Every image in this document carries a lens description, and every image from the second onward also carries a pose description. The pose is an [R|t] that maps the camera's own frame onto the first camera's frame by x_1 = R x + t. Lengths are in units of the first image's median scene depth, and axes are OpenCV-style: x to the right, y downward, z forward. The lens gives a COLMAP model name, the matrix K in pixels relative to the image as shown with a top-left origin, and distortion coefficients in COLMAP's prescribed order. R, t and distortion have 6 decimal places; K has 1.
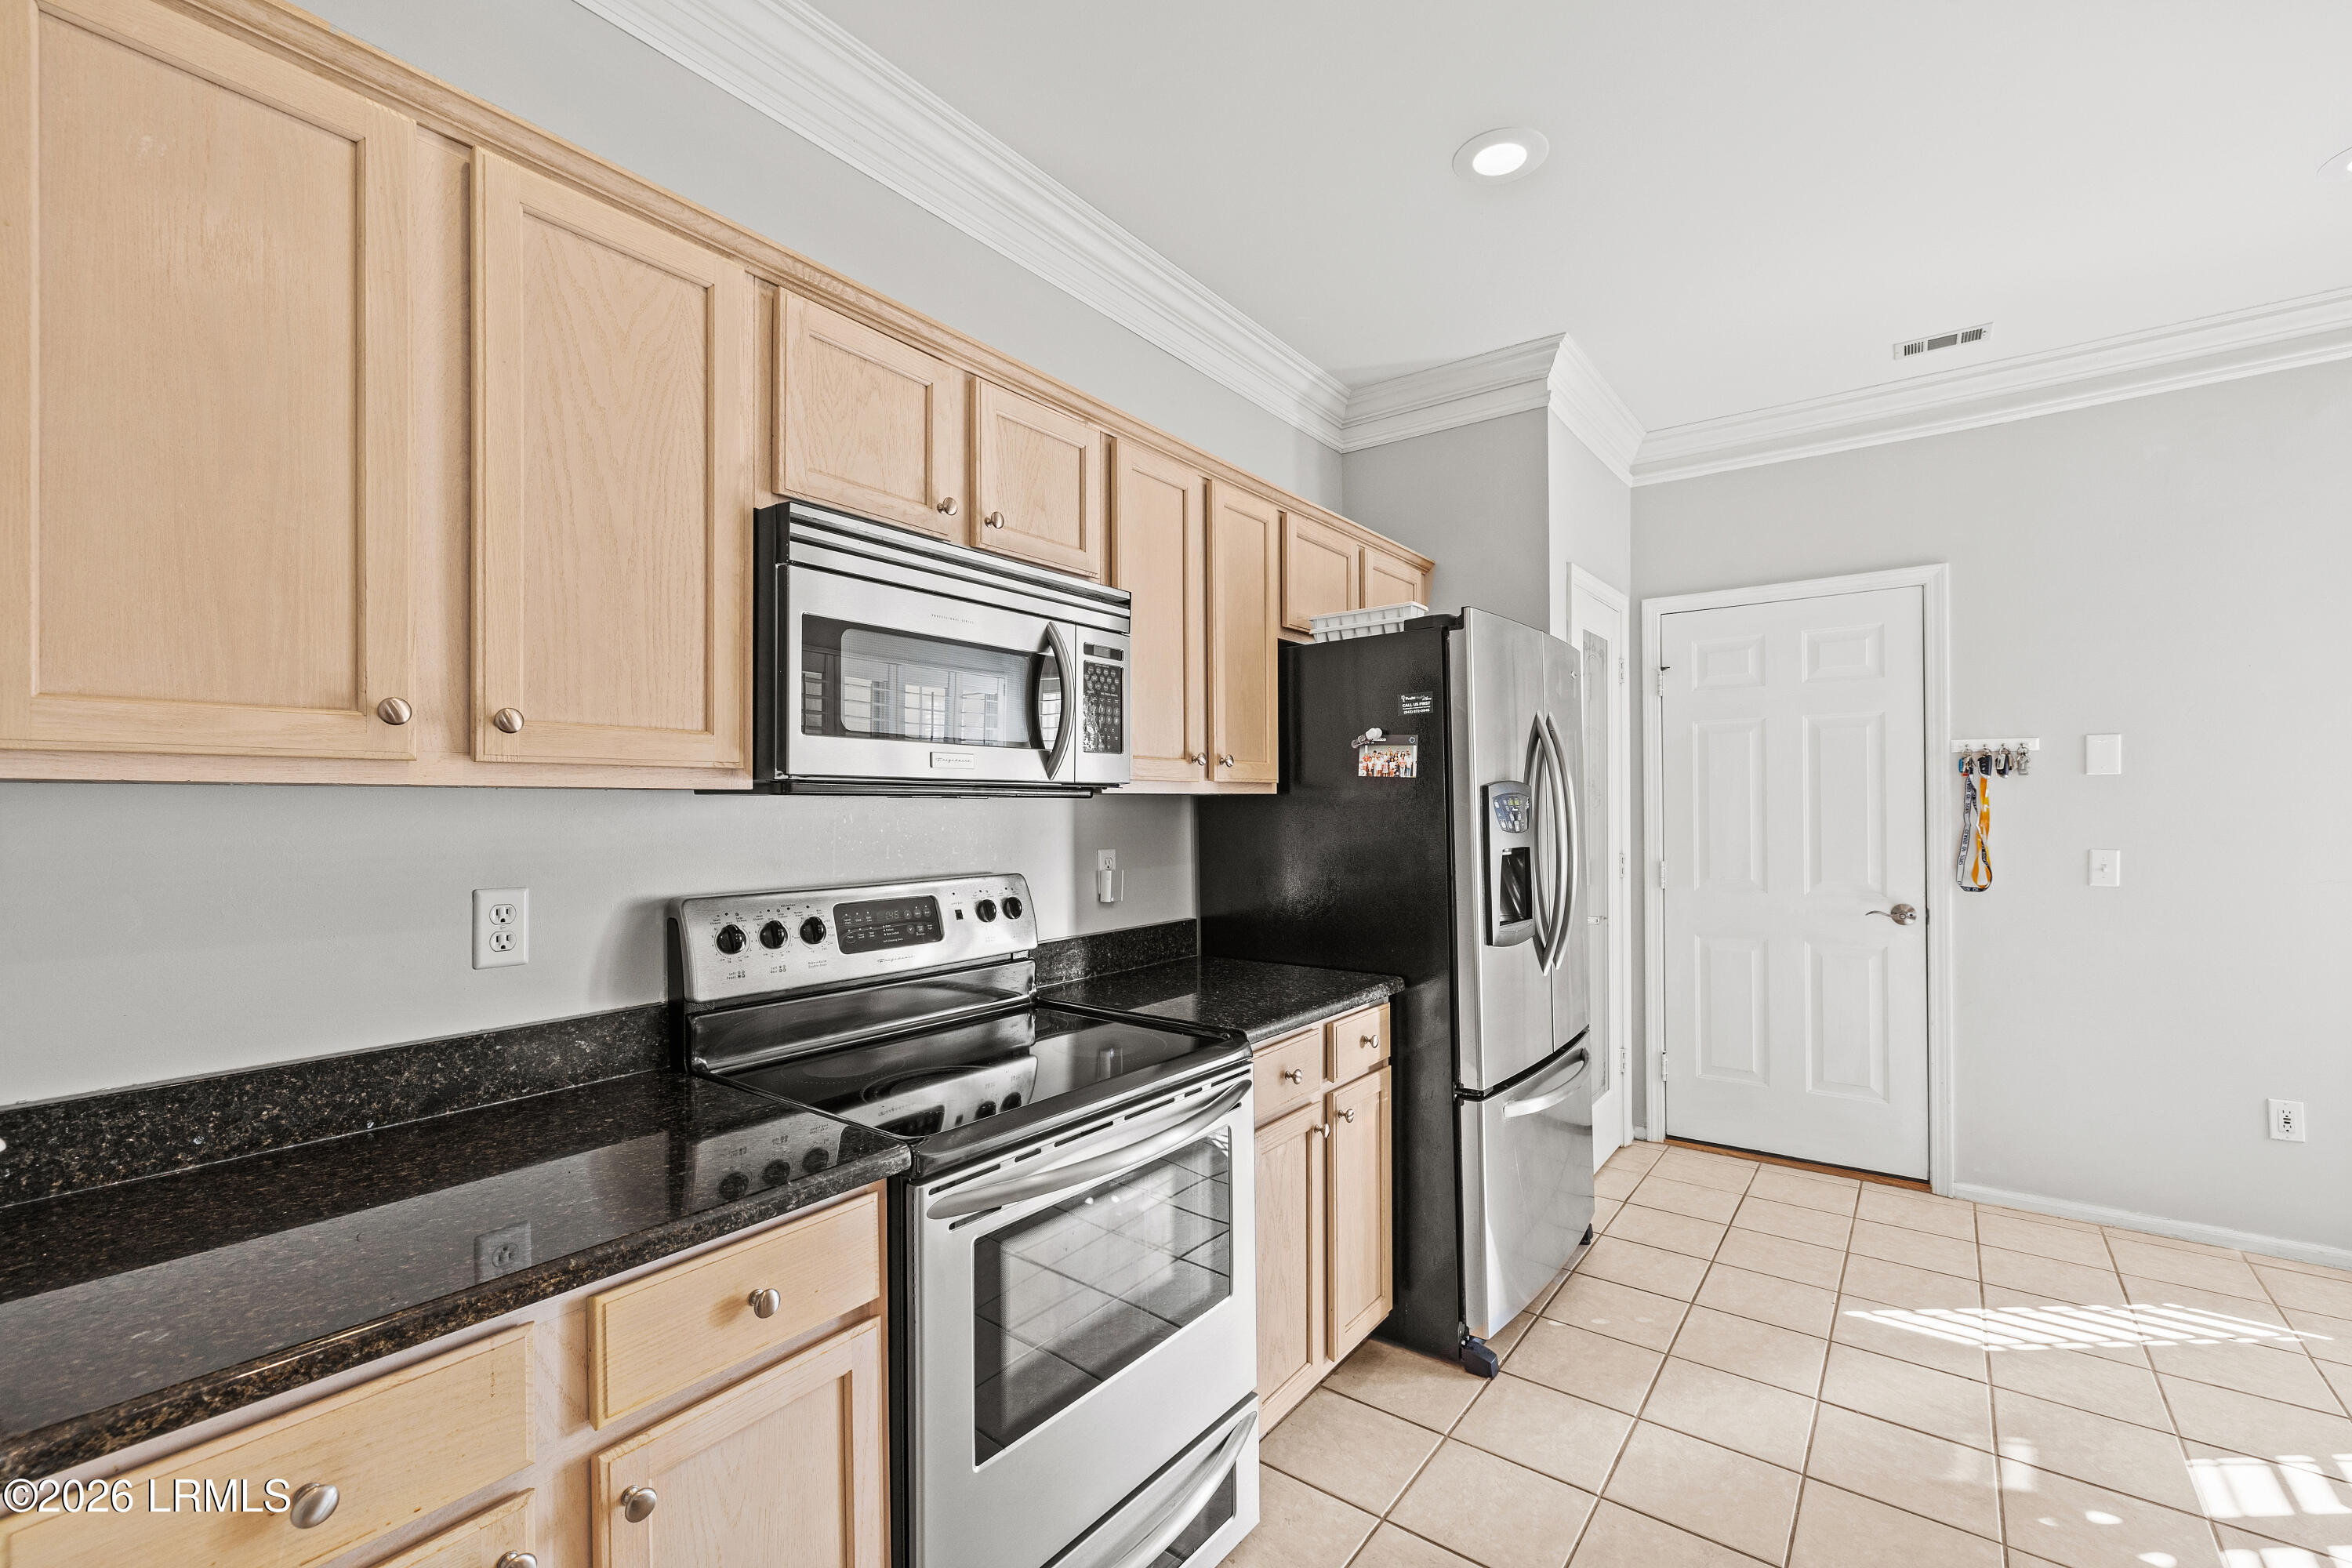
lens RADIAL K [[995.6, 0, 1179.7], [0, 995.6, 785.5], [0, 0, 1]] dist [-0.001725, 0.000149]
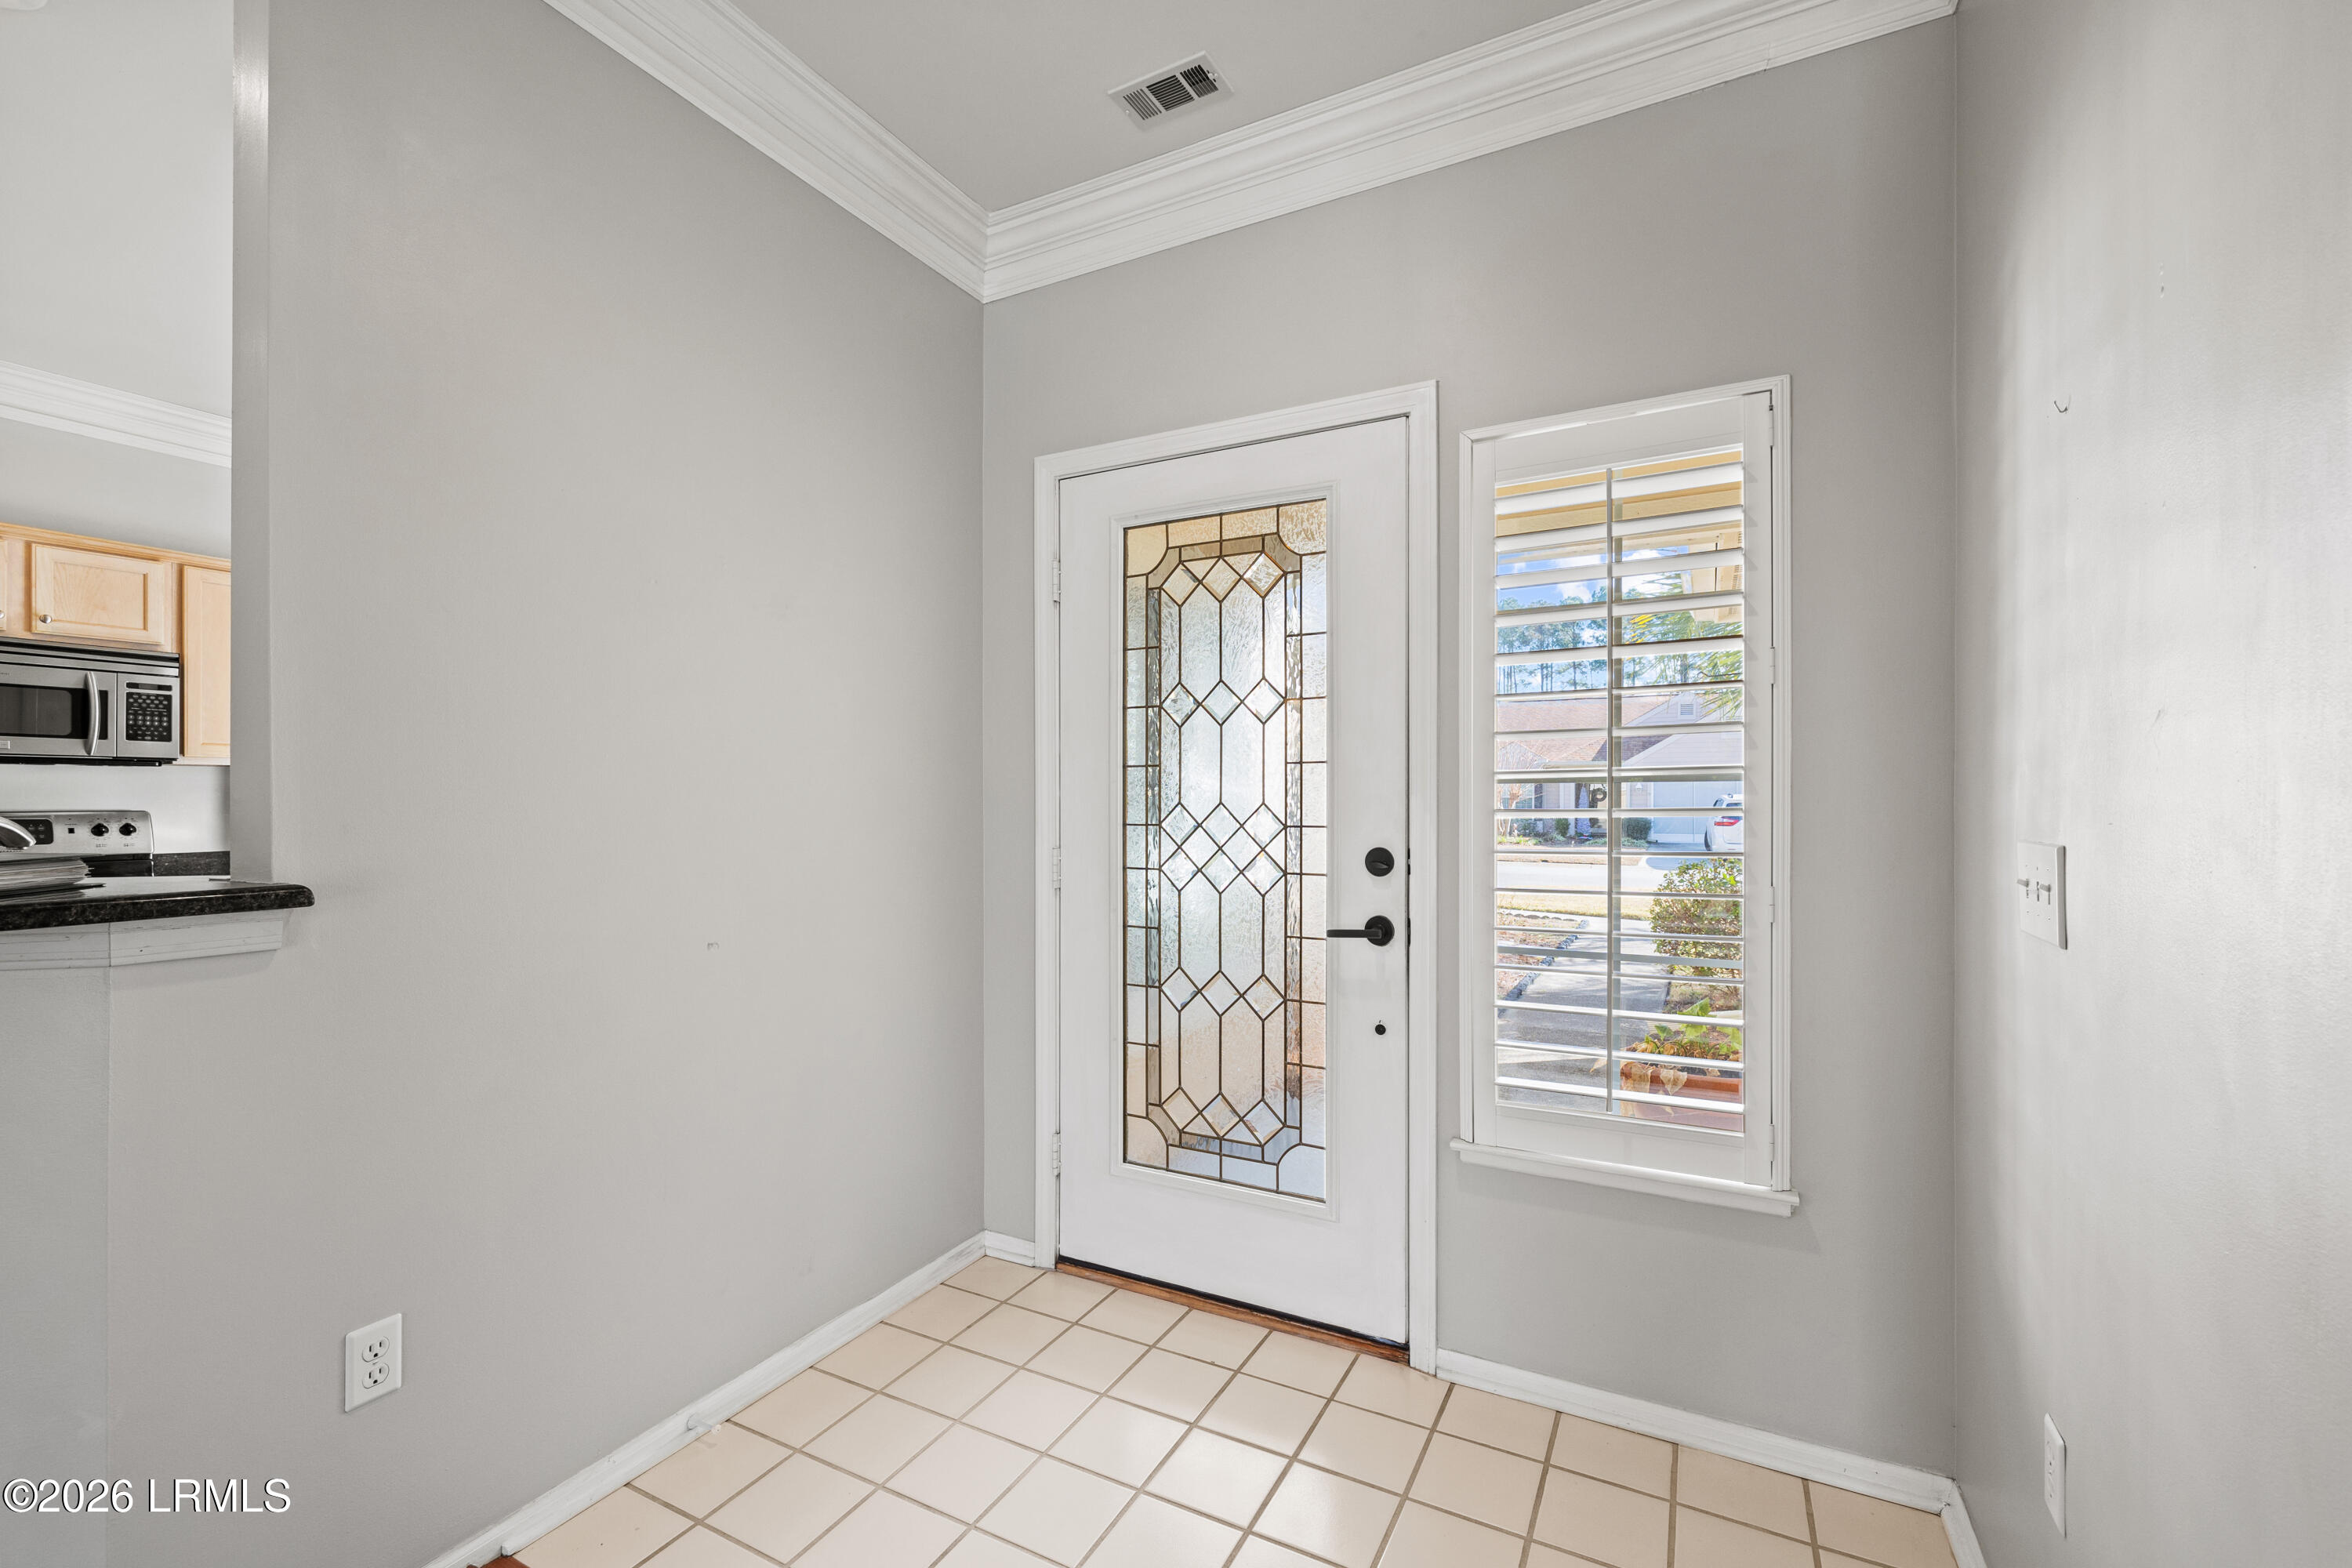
lens RADIAL K [[995.6, 0, 1170.3], [0, 995.6, 800.7], [0, 0, 1]] dist [-0.001725, 0.000149]
pose [[0.988257, -0.000372, 0.152801, 1.541844], [-0.002566, 0.999816, 0.019027, 0.037534], [-0.152780, -0.019195, 0.988074, -1.130075]]
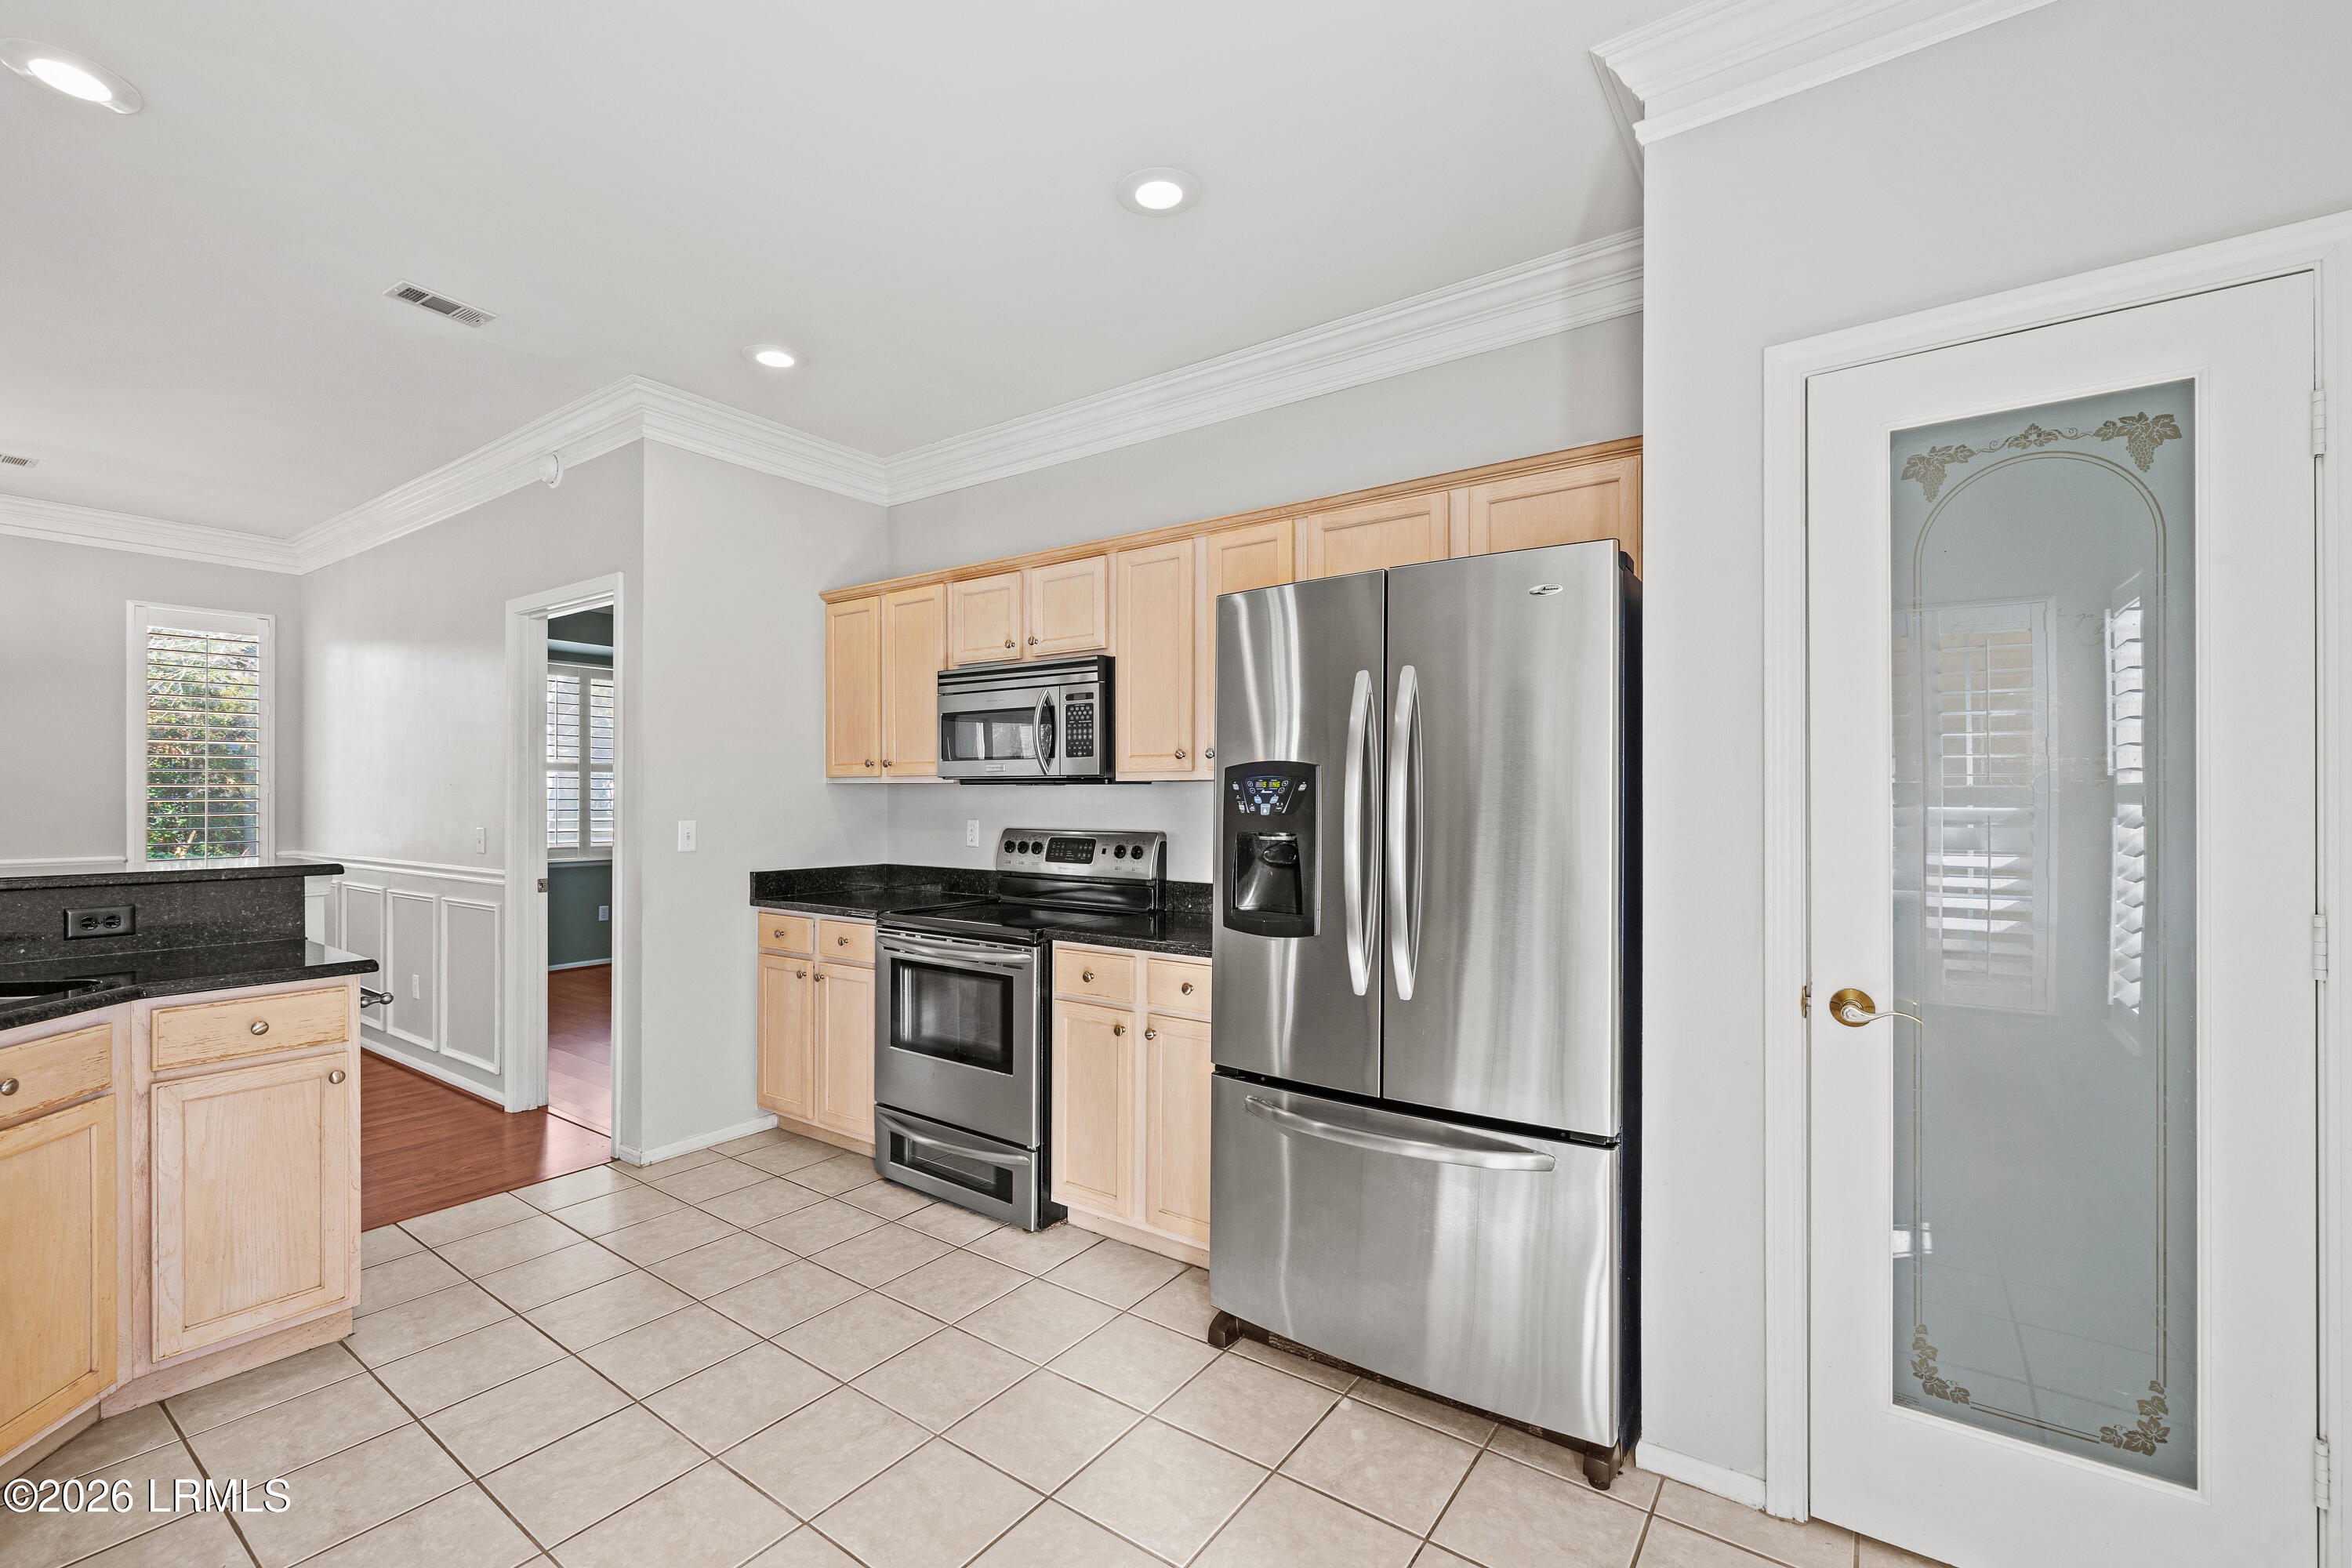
lens RADIAL K [[995.6, 0, 1175.1], [0, 995.6, 792.6], [0, 0, 1]] dist [-0.001725, 0.000149]
pose [[0.027128, 0.000167, -0.999632, 1.621817], [0.013660, 0.999907, 0.000538, 0.027795], [0.999539, -0.013670, 0.027123, 1.138459]]
